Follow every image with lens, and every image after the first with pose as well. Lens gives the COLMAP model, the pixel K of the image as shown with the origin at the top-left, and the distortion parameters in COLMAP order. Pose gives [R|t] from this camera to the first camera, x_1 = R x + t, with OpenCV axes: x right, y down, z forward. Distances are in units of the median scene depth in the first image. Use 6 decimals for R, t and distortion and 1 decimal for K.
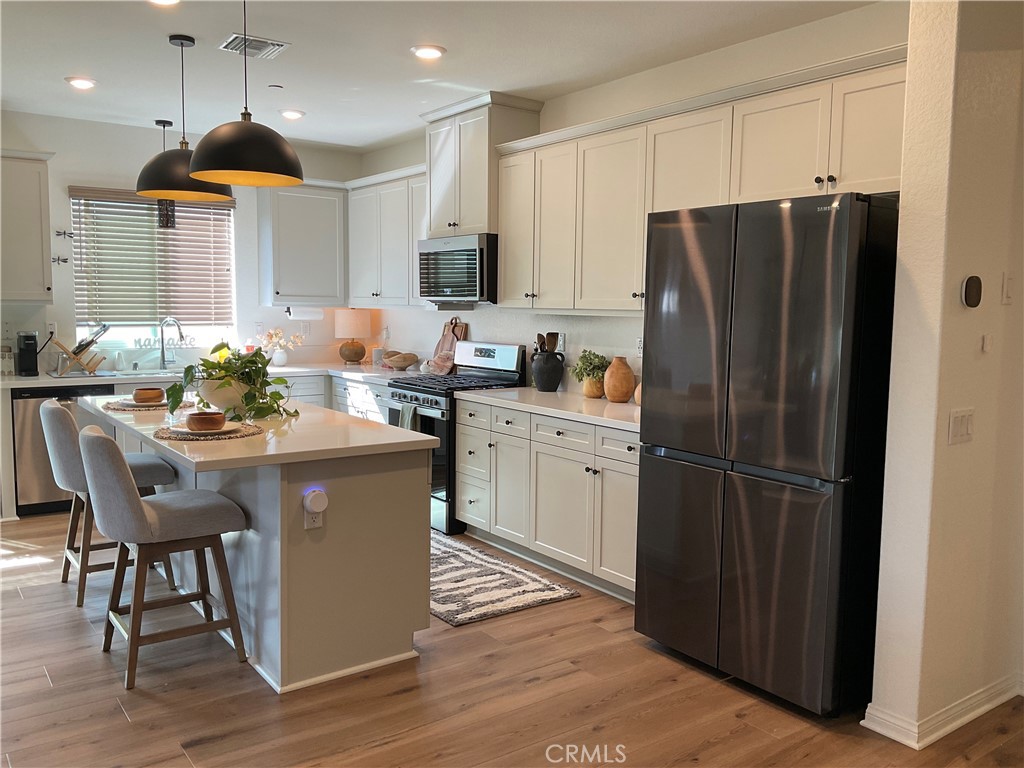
lens RADIAL K [[842.2, 0, 508.8], [0, 842.2, 386.1], [0, 0, 1]] dist [0.086801, -0.147761]
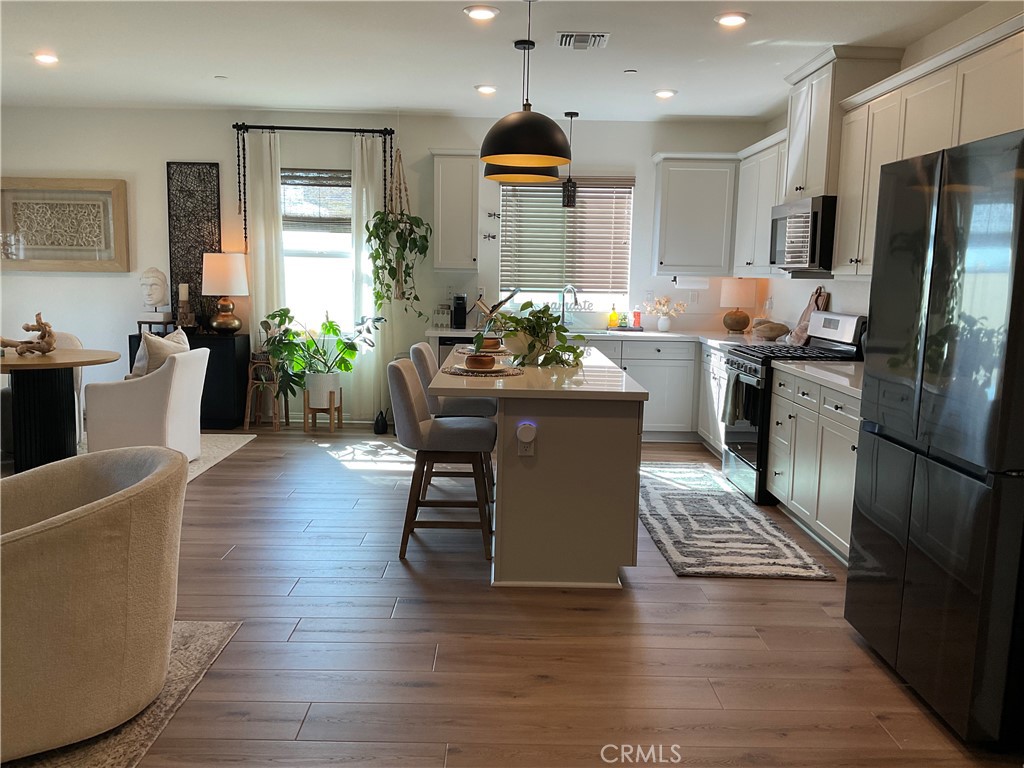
lens RADIAL K [[842.2, 0, 508.4], [0, 842.2, 389.0], [0, 0, 1]] dist [0.086801, -0.147761]
pose [[0.814585, 0.084050, -0.573922, 0.261550], [-0.067584, 0.996460, 0.050007, 0.011341], [0.576094, -0.001947, 0.817381, 0.016868]]
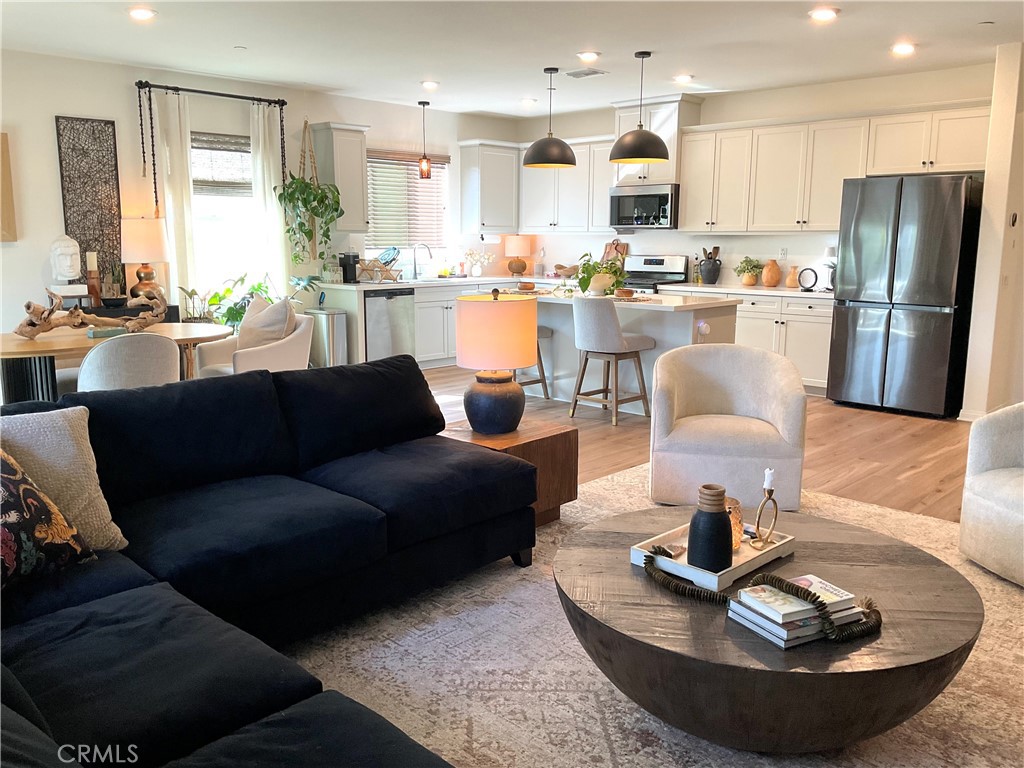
lens RADIAL K [[842.2, 0, 511.1], [0, 842.2, 386.9], [0, 0, 1]] dist [0.086801, -0.147761]
pose [[0.984441, -0.040662, 0.170945, -0.636310], [0.026286, 0.995989, 0.085532, 0.055578], [-0.173738, -0.079708, 0.981561, -0.555470]]
